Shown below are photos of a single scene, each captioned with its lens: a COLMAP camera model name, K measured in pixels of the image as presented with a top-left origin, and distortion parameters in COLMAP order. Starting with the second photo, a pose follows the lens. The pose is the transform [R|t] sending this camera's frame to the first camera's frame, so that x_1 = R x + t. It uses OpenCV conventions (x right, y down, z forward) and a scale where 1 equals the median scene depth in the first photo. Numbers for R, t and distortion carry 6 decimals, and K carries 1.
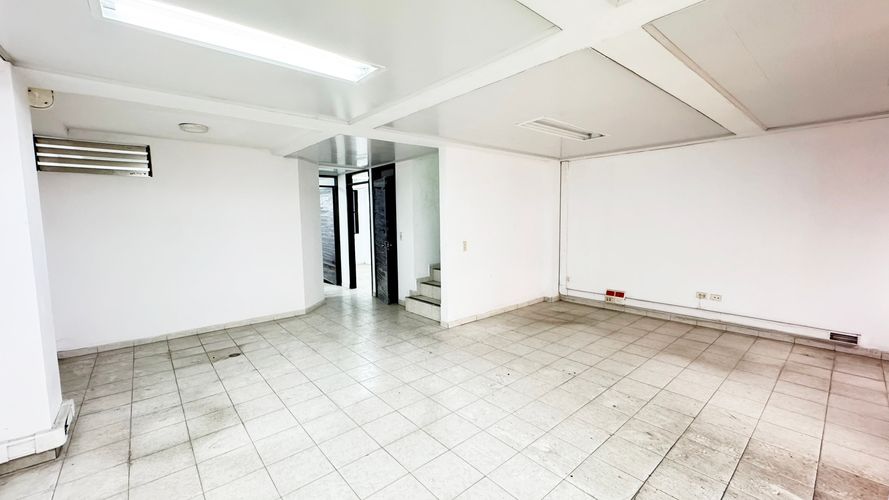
lens RADIAL K [[354.8, 0, 444.5], [0, 354.8, 250.0], [0, 0, 1]] dist [-0.003840, 0.000592]
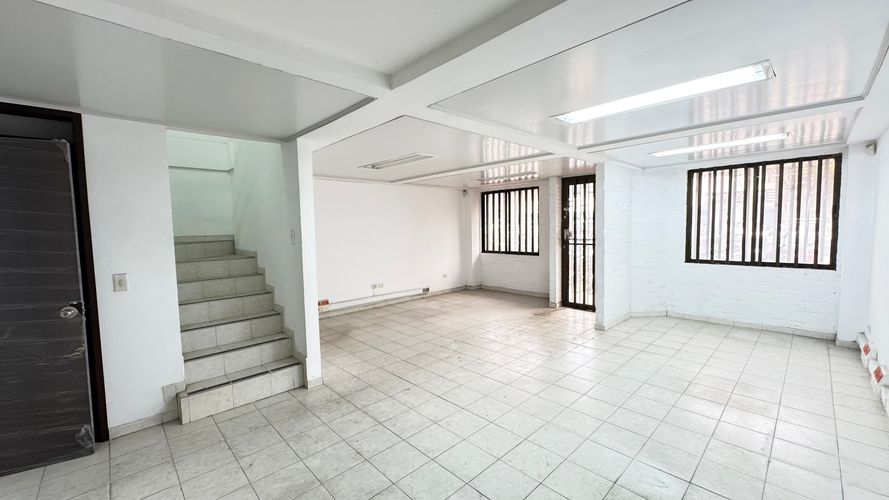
lens RADIAL K [[354.8, 0, 444.5], [0, 354.8, 250.0], [0, 0, 1]] dist [-0.003840, 0.000592]
pose [[-0.056865, -0.051808, 0.997037, -0.791647], [0.111271, 0.992102, 0.057898, -0.078345], [-0.992162, 0.114234, -0.050651, 0.814838]]
